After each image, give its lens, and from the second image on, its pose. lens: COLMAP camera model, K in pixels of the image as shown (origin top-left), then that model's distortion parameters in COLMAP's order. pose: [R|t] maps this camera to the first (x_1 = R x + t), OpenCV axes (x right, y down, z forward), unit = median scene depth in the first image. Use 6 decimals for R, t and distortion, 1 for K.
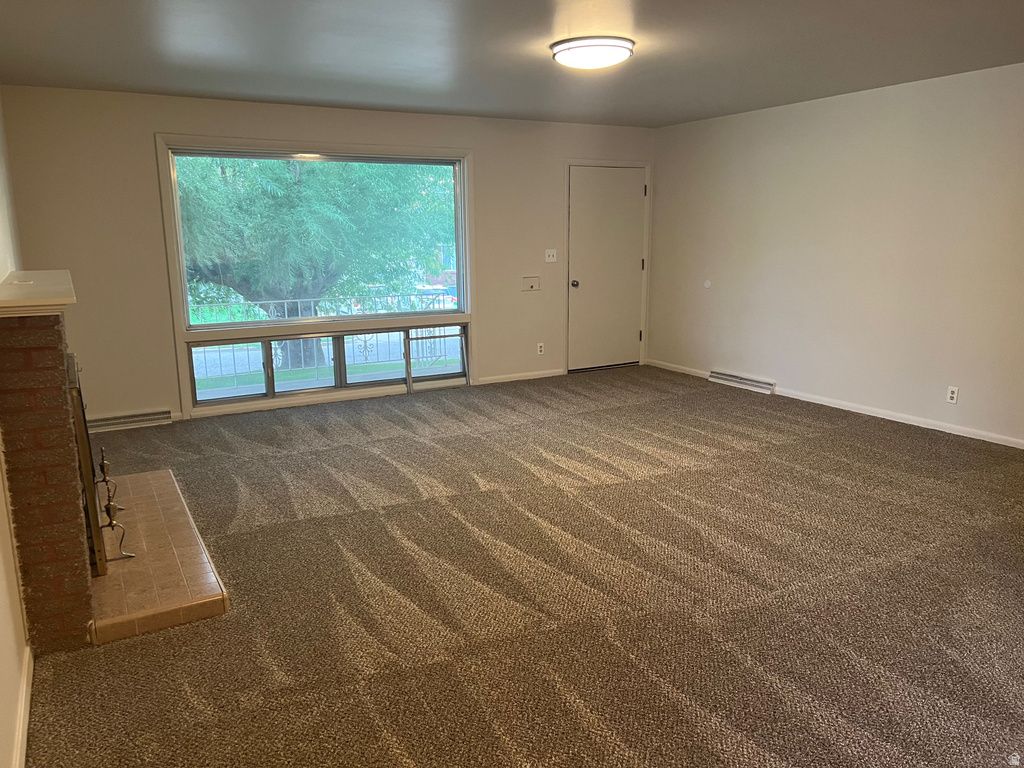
lens RADIAL K [[774.9, 0, 514.2], [0, 774.9, 389.5], [0, 0, 1]] dist [0.011597, 0.000322]
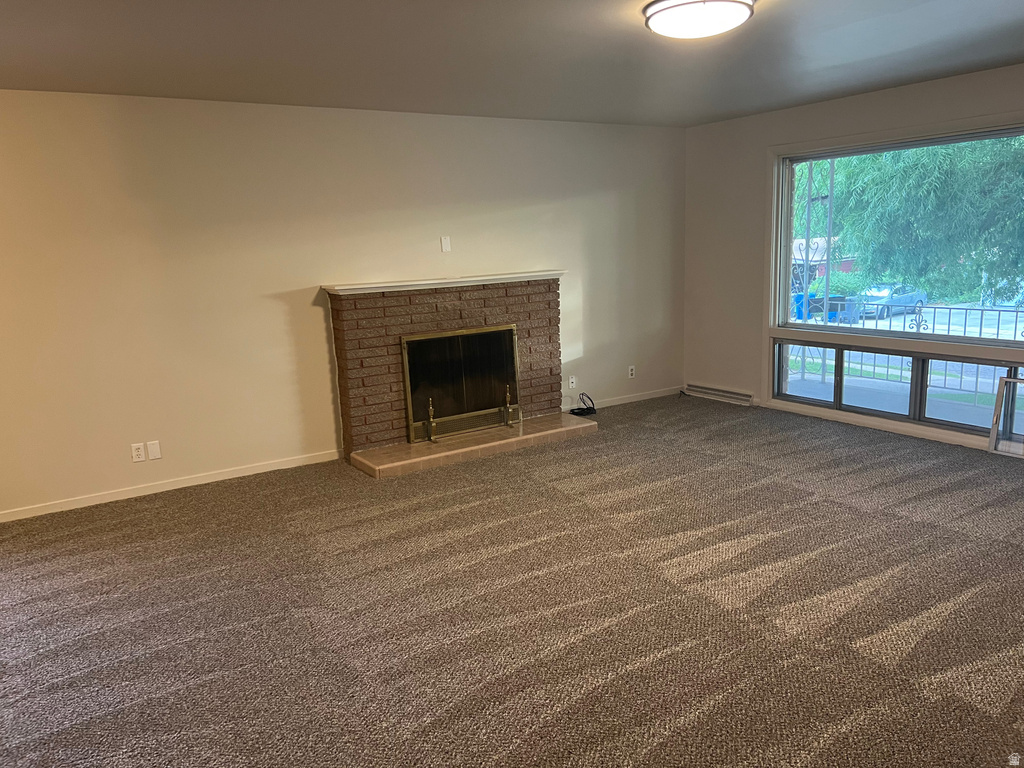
lens RADIAL K [[774.9, 0, 514.2], [0, 774.9, 389.5], [0, 0, 1]] dist [0.011597, 0.000322]
pose [[0.060439, 0.195558, -0.978828, 0.717125], [-0.175890, 0.967363, 0.182407, -0.143233], [0.982553, 0.161142, 0.092863, 0.670426]]
